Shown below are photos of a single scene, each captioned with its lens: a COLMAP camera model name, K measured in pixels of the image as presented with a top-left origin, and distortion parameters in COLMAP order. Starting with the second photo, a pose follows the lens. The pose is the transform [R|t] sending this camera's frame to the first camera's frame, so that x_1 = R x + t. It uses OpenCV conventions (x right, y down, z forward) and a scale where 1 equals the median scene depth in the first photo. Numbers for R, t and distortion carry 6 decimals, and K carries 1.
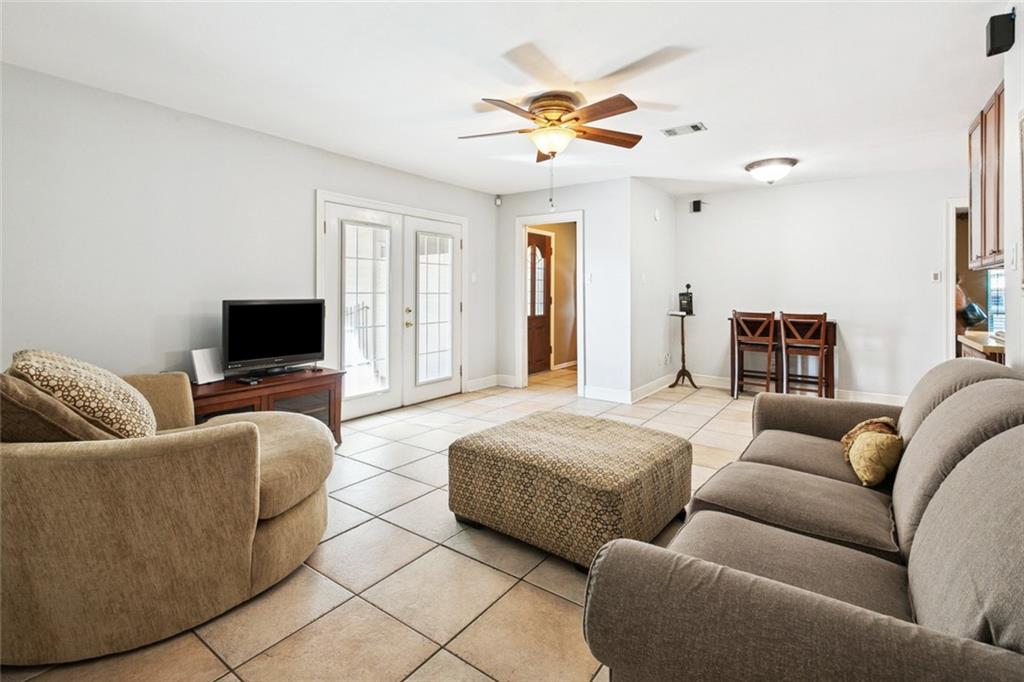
lens RADIAL K [[473.5, 0, 511.2], [0, 473.5, 289.2], [0, 0, 1]] dist [0.001120, 0.000155]
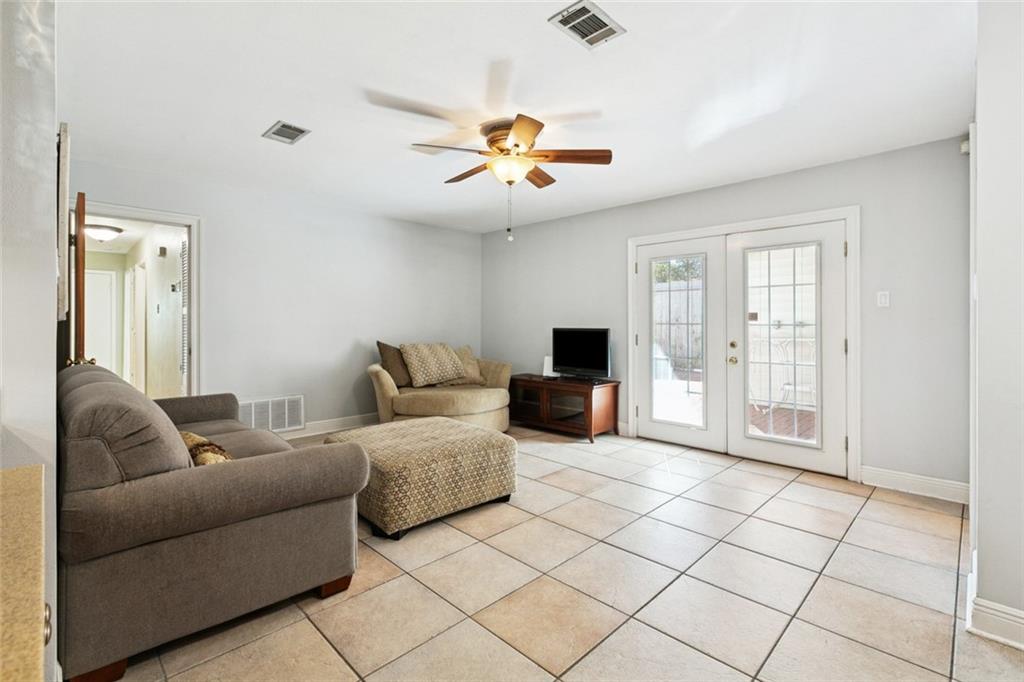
lens RADIAL K [[467.1, 0, 508.0], [0, 467.1, 320.2], [0, 0, 1]] dist [0.002647, 0.000490]
pose [[-0.158499, -0.009840, -0.987310, 0.747310], [0.002148, 0.999945, -0.010311, 0.009579], [0.987357, -0.003755, -0.158469, 0.801886]]
